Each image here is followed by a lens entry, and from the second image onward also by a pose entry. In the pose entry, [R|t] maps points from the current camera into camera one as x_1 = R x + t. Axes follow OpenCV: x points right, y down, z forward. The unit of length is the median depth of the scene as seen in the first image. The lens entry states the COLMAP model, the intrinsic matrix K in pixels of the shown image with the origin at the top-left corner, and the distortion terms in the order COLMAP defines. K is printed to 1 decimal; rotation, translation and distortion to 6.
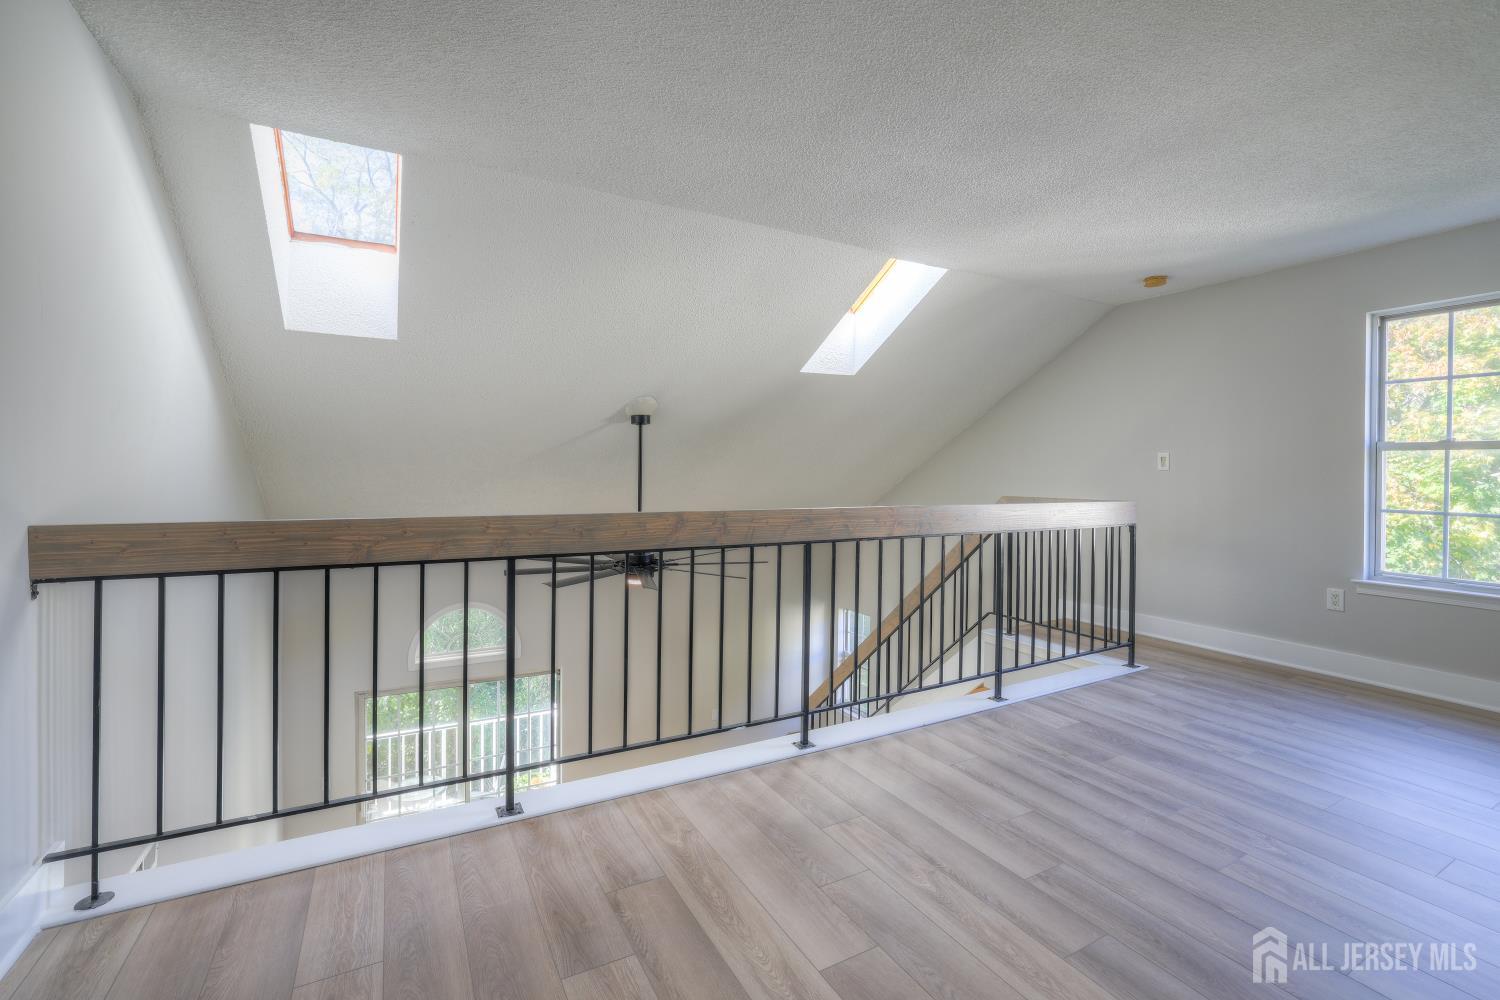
lens RADIAL K [[656.8, 0, 745.6], [0, 656.8, 472.6], [0, 0, 1]] dist [-0.049623, 0.019505]
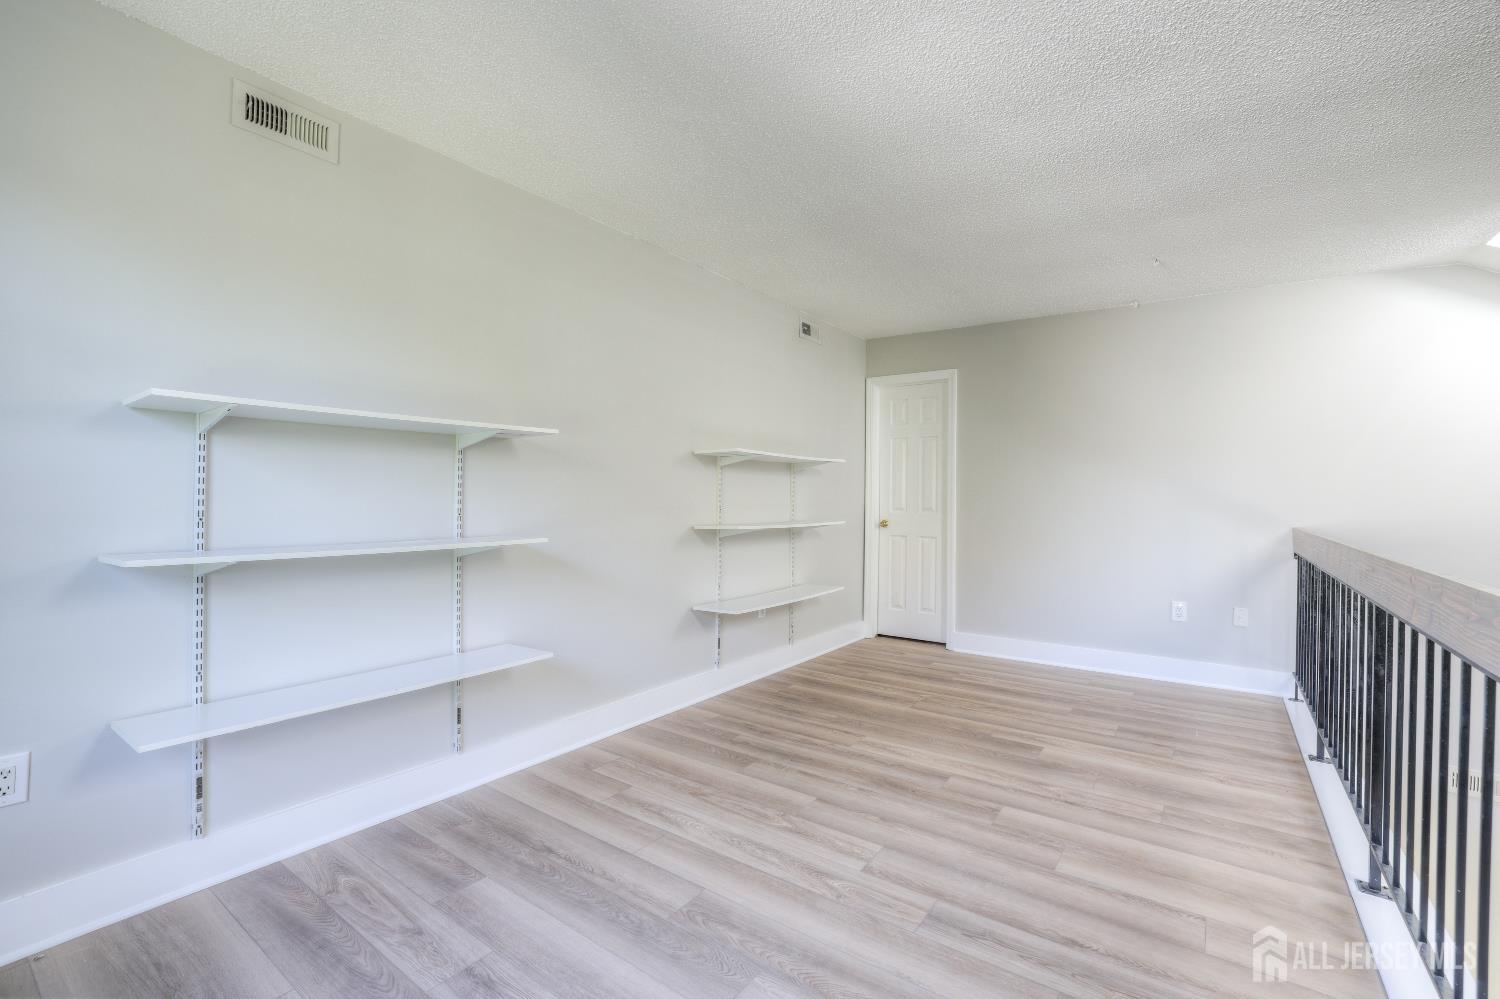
lens RADIAL K [[659.6, 0, 746.6], [0, 659.6, 495.0], [0, 0, 1]] dist [-0.050551, 0.019878]
pose [[-0.902005, -0.019831, -0.431271, 1.118268], [-0.019791, 0.999794, -0.004580, 0.009389], [0.431273, 0.004404, -0.902211, 1.471415]]
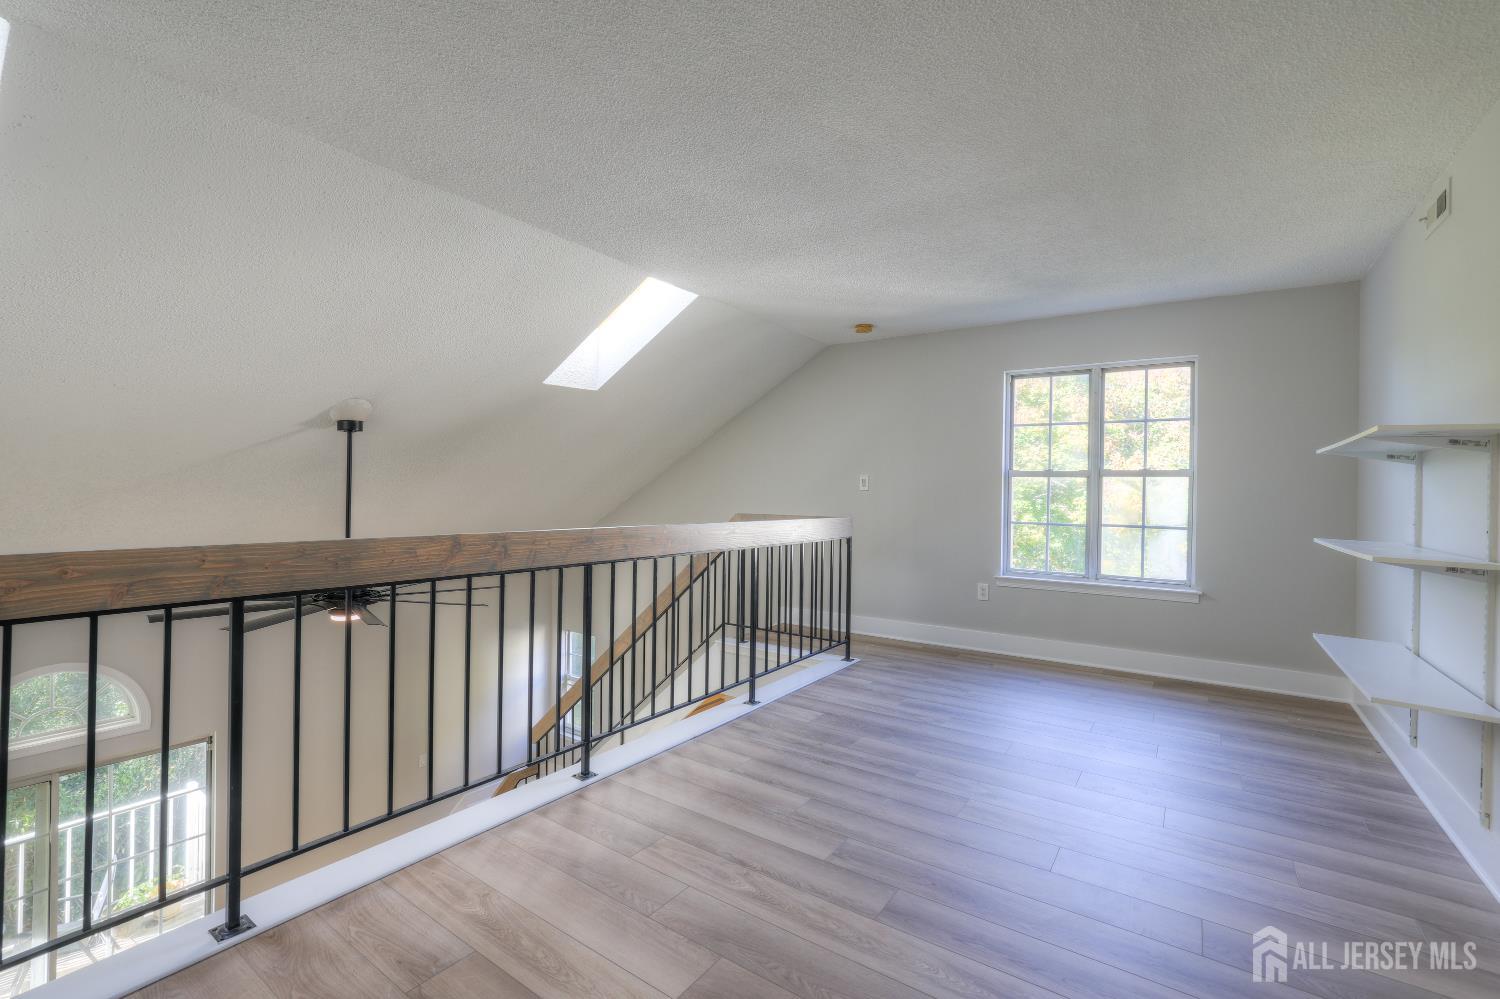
lens RADIAL K [[659.6, 0, 746.6], [0, 659.6, 495.0], [0, 0, 1]] dist [-0.050551, 0.019878]
pose [[0.895314, 0.004643, 0.445412, -0.140151], [-0.008019, 0.999952, 0.005695, -0.001330], [-0.445364, -0.008670, 0.895307, 0.045608]]
